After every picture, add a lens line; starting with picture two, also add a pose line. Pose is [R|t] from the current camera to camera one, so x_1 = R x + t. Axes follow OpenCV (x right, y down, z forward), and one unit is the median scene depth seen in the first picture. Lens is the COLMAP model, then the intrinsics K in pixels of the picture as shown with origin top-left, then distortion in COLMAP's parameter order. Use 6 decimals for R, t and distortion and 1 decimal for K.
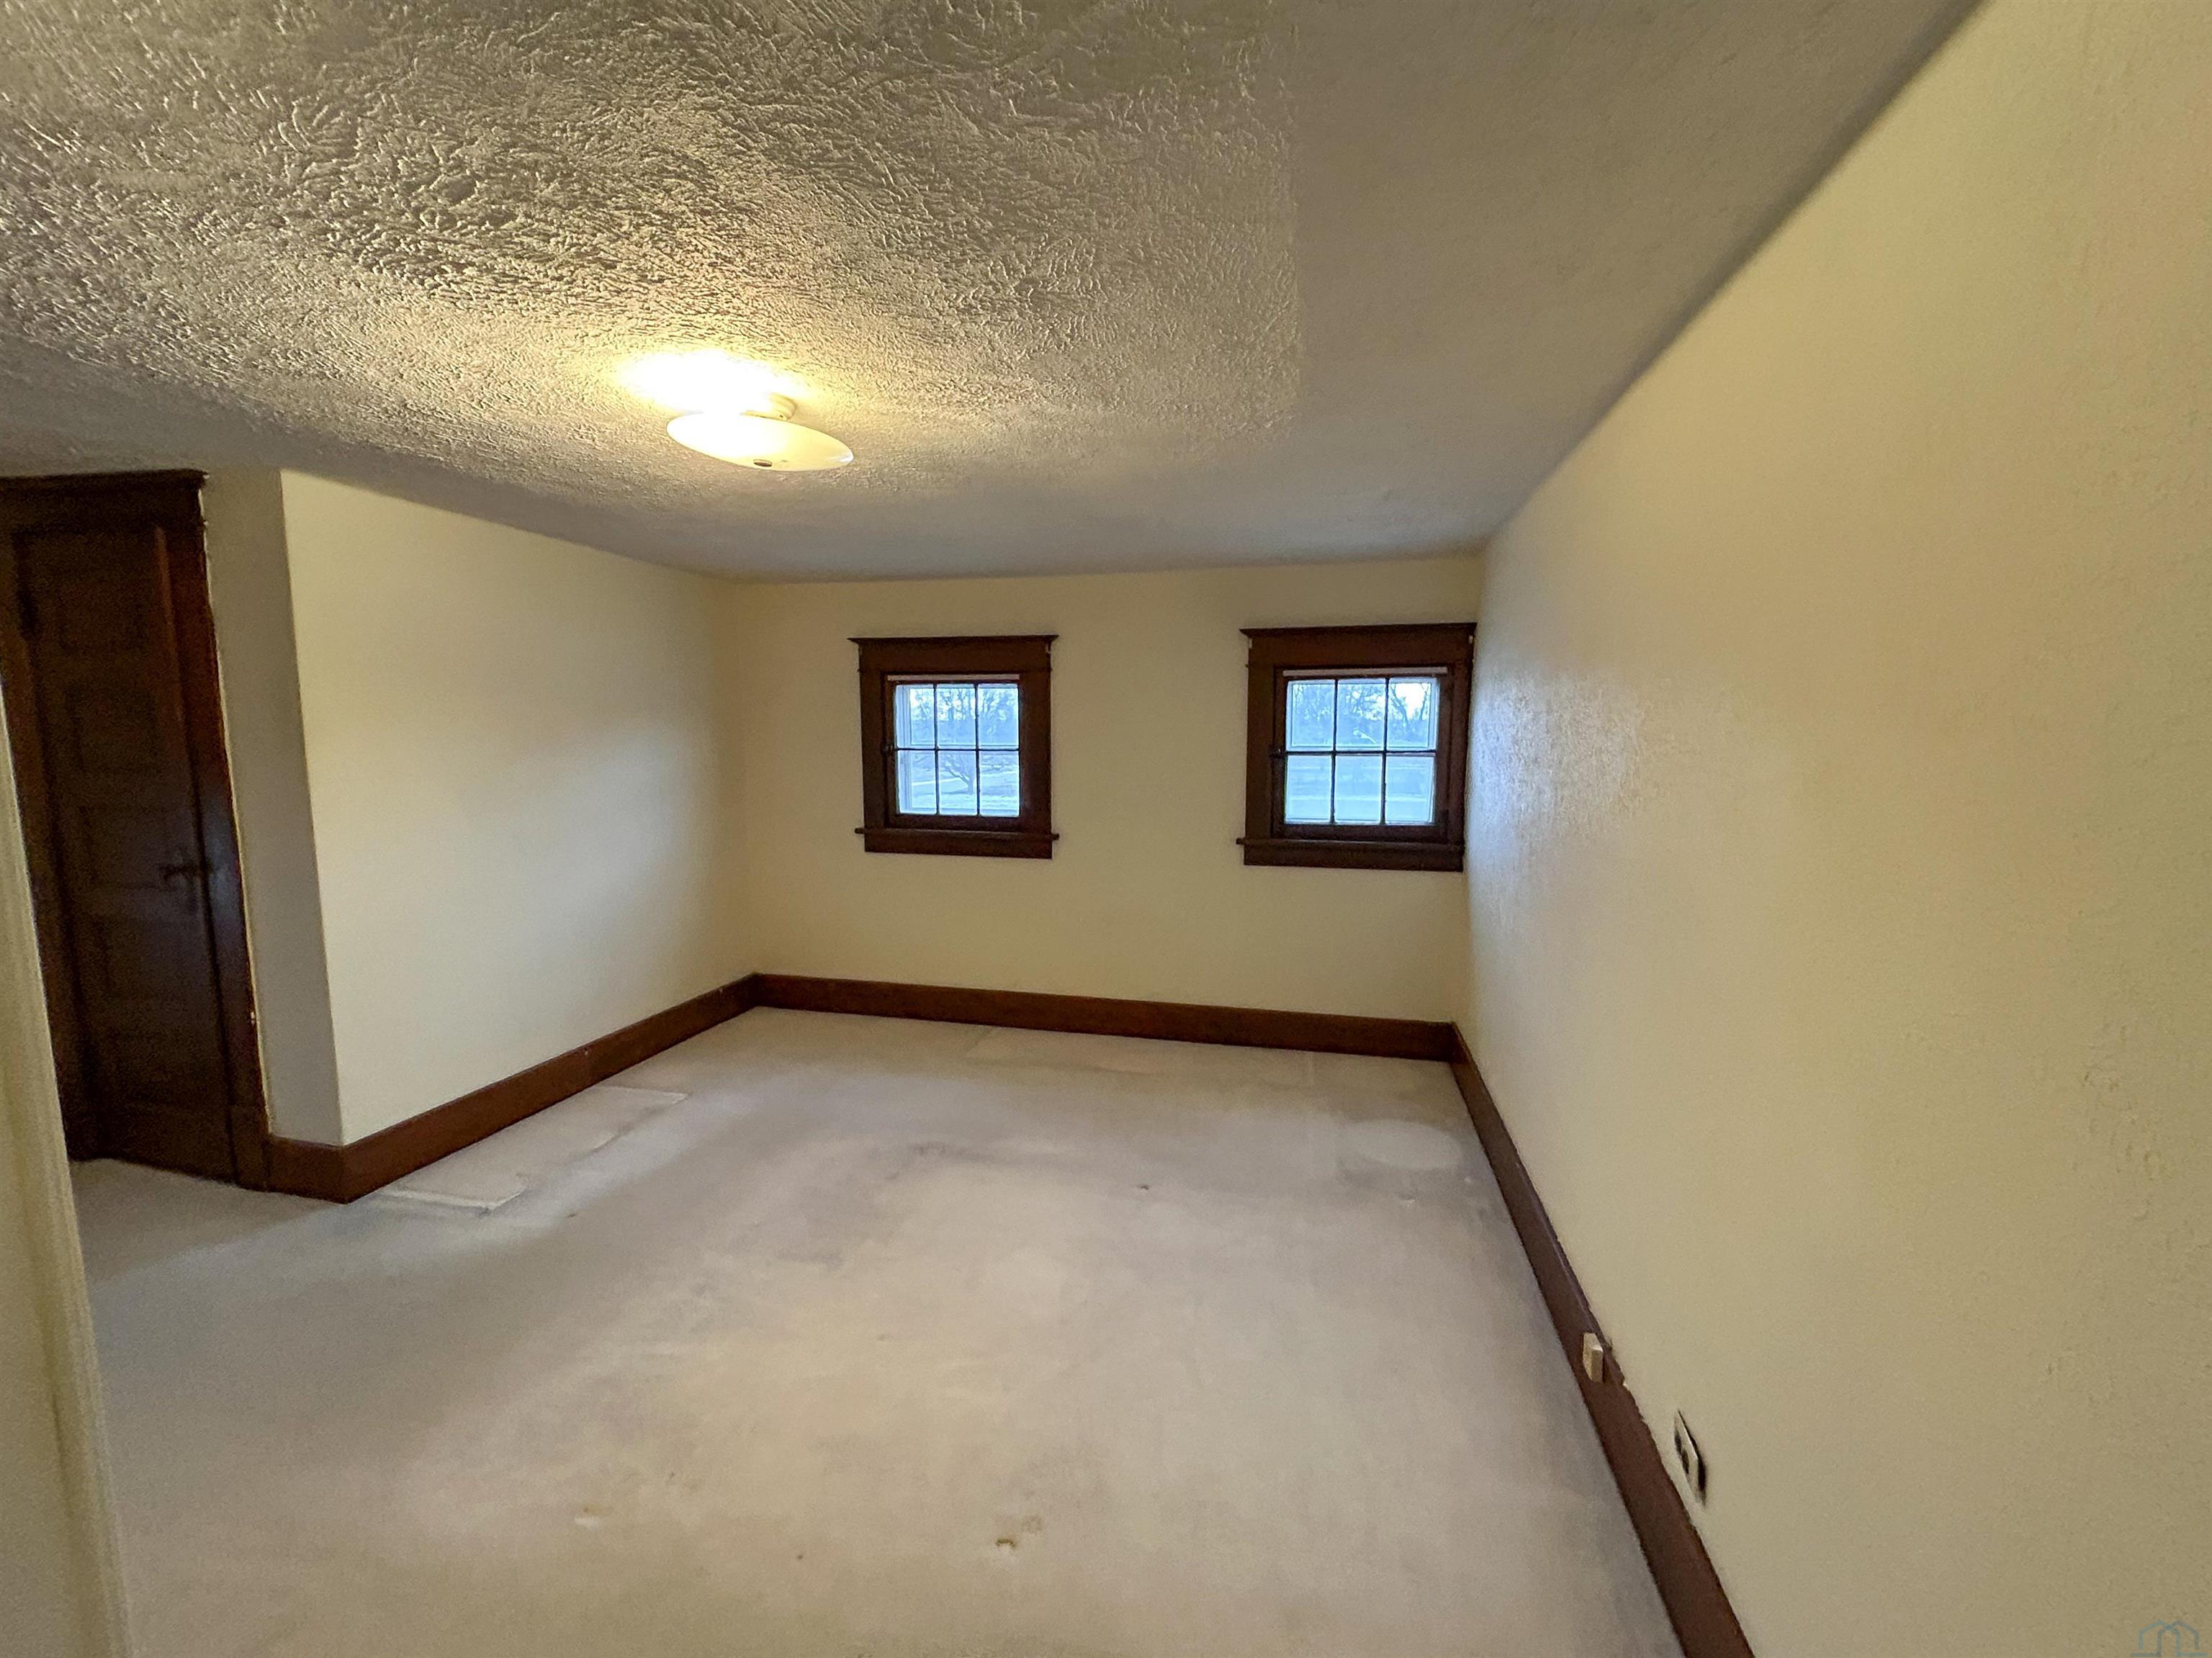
lens RADIAL K [[897.7, 0, 1124.6], [0, 897.7, 833.2], [0, 0, 1]] dist [-0.003139, 0.001614]
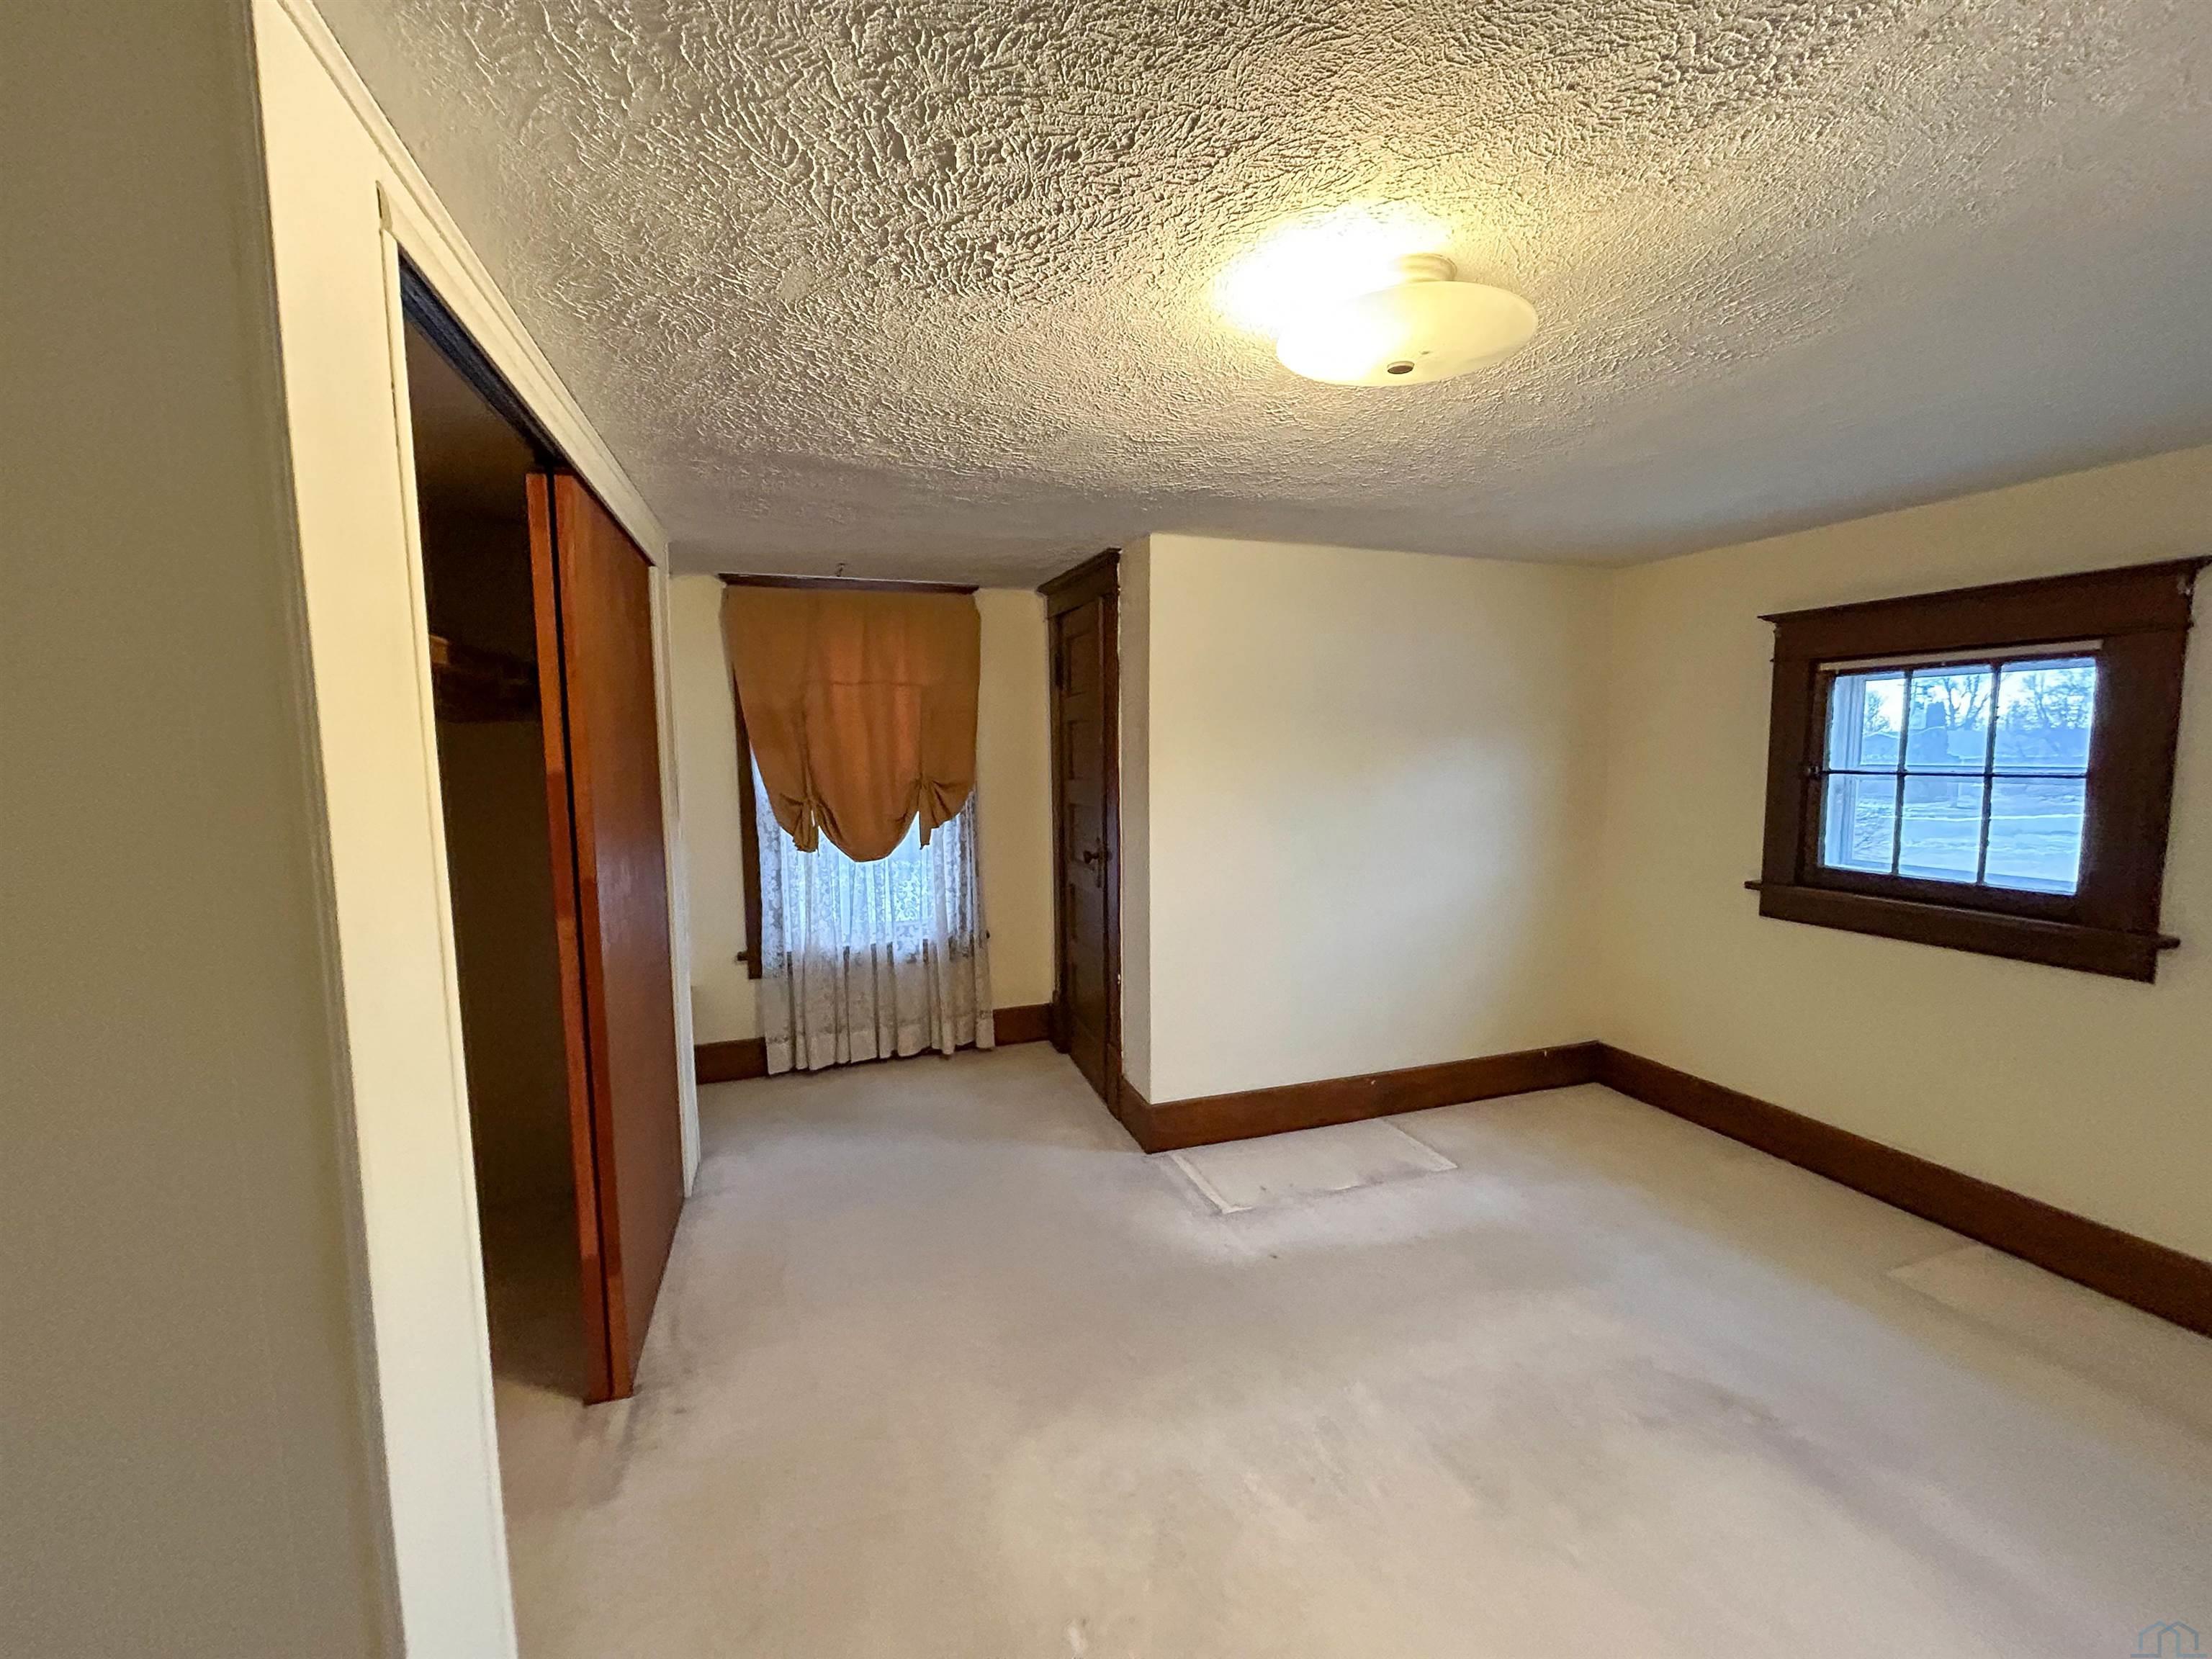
lens RADIAL K [[897.8, 0, 1094.5], [0, 897.8, 828.2], [0, 0, 1]] dist [-0.003139, 0.001614]
pose [[0.514656, 0.067940, -0.854701, 0.049553], [-0.088806, 0.995718, 0.025675, -0.023846], [0.852785, 0.062689, 0.518486, 0.222143]]
